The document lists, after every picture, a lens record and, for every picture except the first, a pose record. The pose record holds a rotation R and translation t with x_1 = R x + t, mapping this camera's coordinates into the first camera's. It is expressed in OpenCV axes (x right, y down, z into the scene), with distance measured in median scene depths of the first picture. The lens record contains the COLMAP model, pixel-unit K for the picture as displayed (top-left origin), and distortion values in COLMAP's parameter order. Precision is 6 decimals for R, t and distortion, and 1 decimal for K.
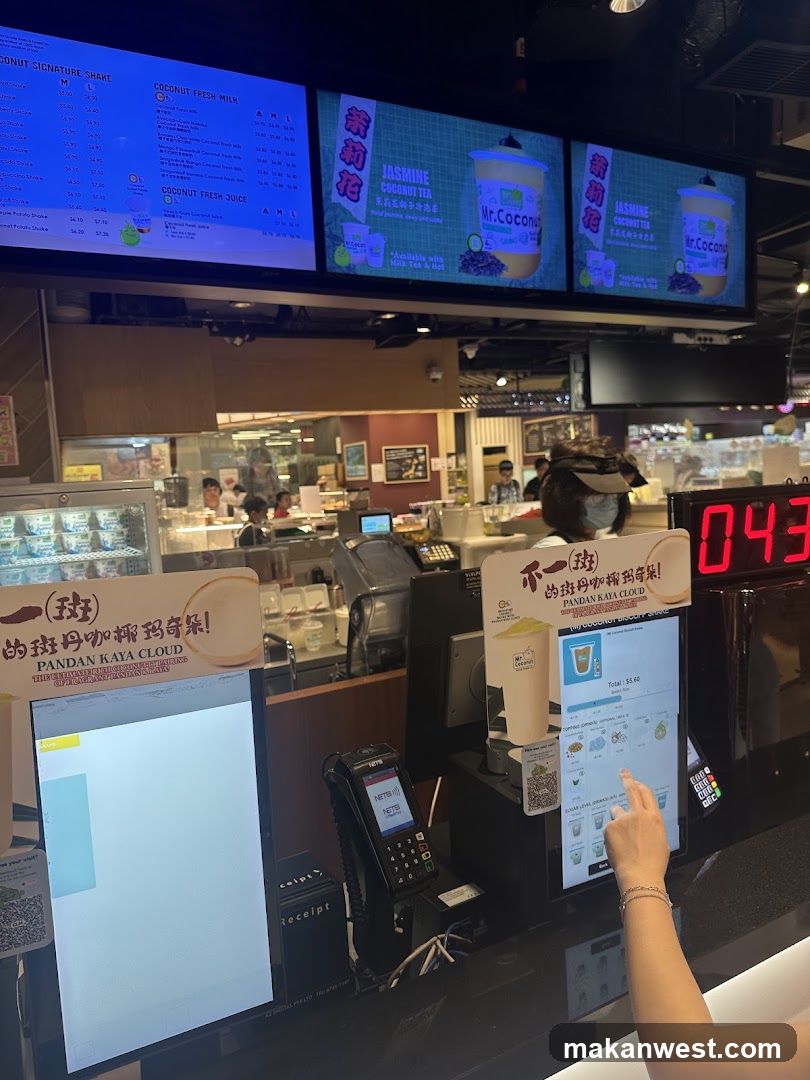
lens RADIAL K [[760.9, 0, 404.9], [0, 760.9, 570.7], [0, 0, 1]] dist [0.041299, 0.000692]
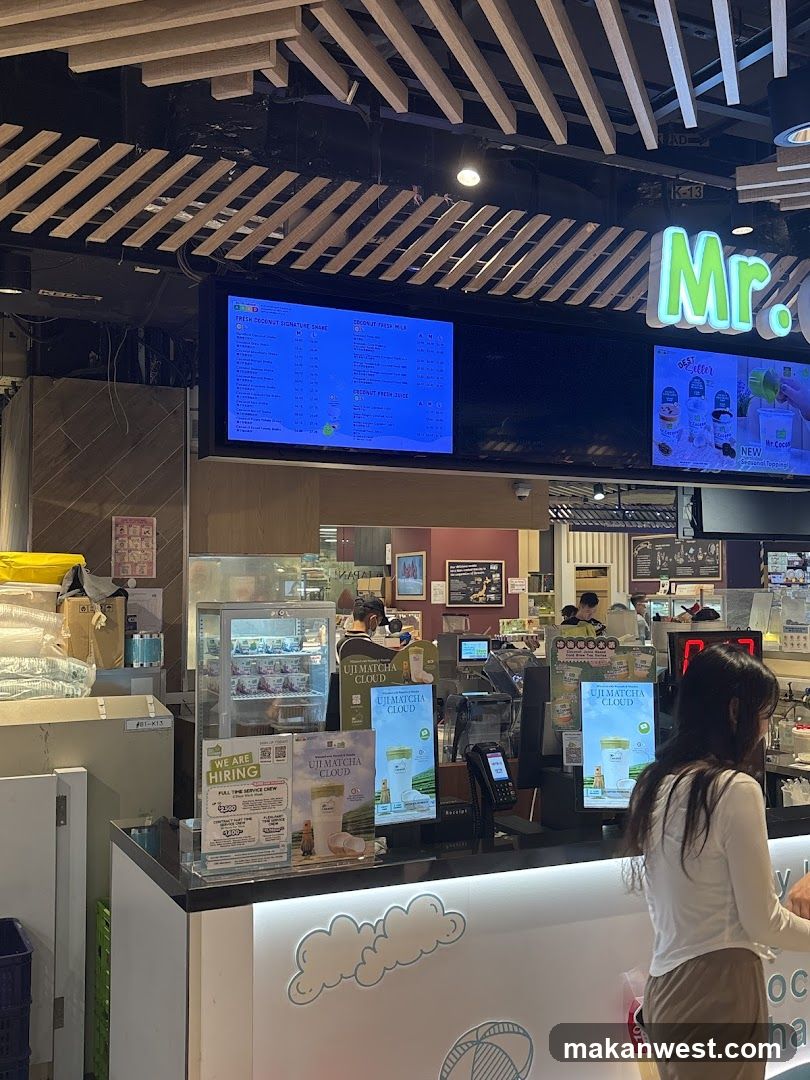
lens RADIAL K [[1128.0, 0, 405.0], [0, 1128.0, 540.0], [0, 0, 1]] dist [0.040586, -0.006934]
pose [[0.996686, 0.059639, -0.055326, -0.009071], [-0.068148, 0.983515, -0.167495, 0.014140], [0.044424, 0.170710, 0.984319, -0.143974]]
